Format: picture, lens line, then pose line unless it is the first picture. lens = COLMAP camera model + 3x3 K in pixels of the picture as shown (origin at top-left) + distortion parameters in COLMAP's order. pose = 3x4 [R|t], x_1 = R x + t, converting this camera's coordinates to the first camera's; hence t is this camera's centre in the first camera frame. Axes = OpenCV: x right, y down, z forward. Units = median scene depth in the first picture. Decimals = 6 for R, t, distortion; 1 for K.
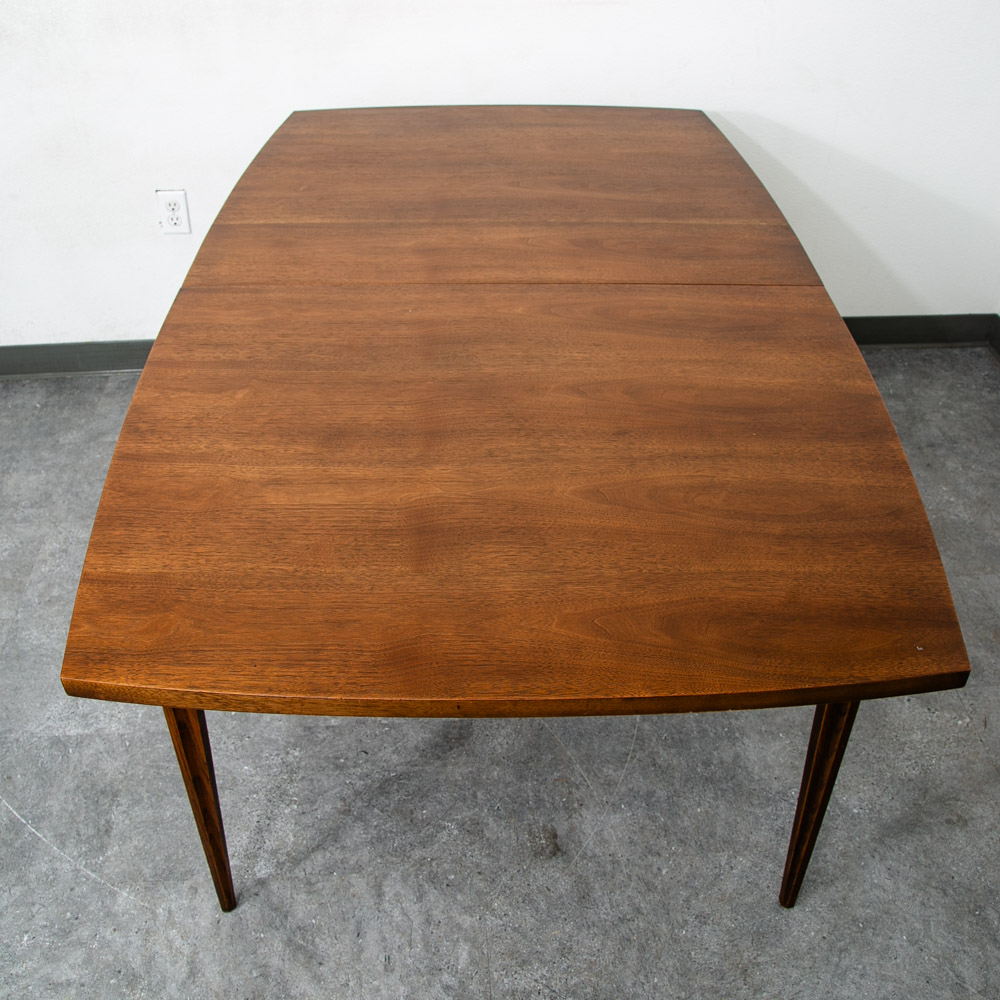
lens RADIAL K [[1016.0, 0, 503.9], [0, 1016.0, 452.9], [0, 0, 1]] dist [-0.069642, 0.000000]
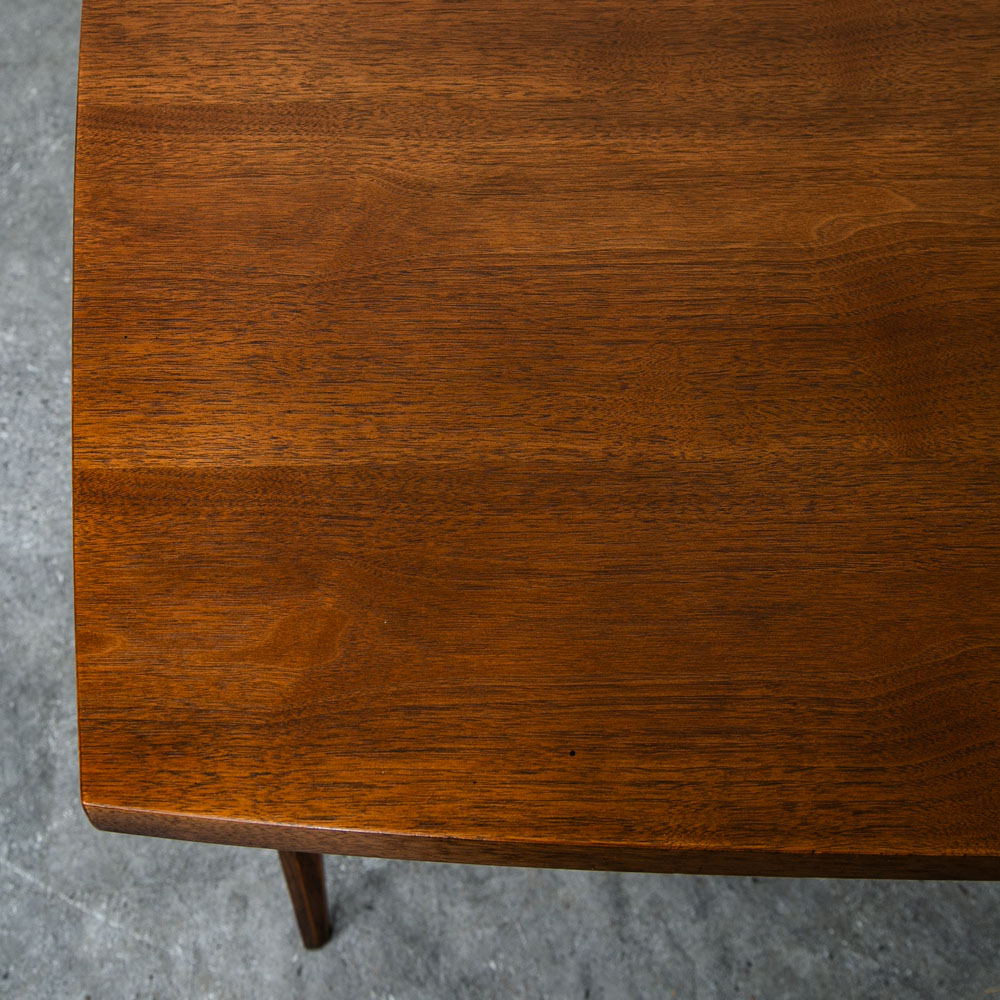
lens RADIAL K [[1756.3, 0, 456.1], [0, 1756.3, 243.4], [0, 0, 1]] dist [0.081921, 0.000000]
pose [[0.999447, -0.009056, -0.031989, -0.177737], [0.017597, 0.960456, 0.277875, -0.115695], [0.028207, -0.278284, 0.960085, 0.257455]]
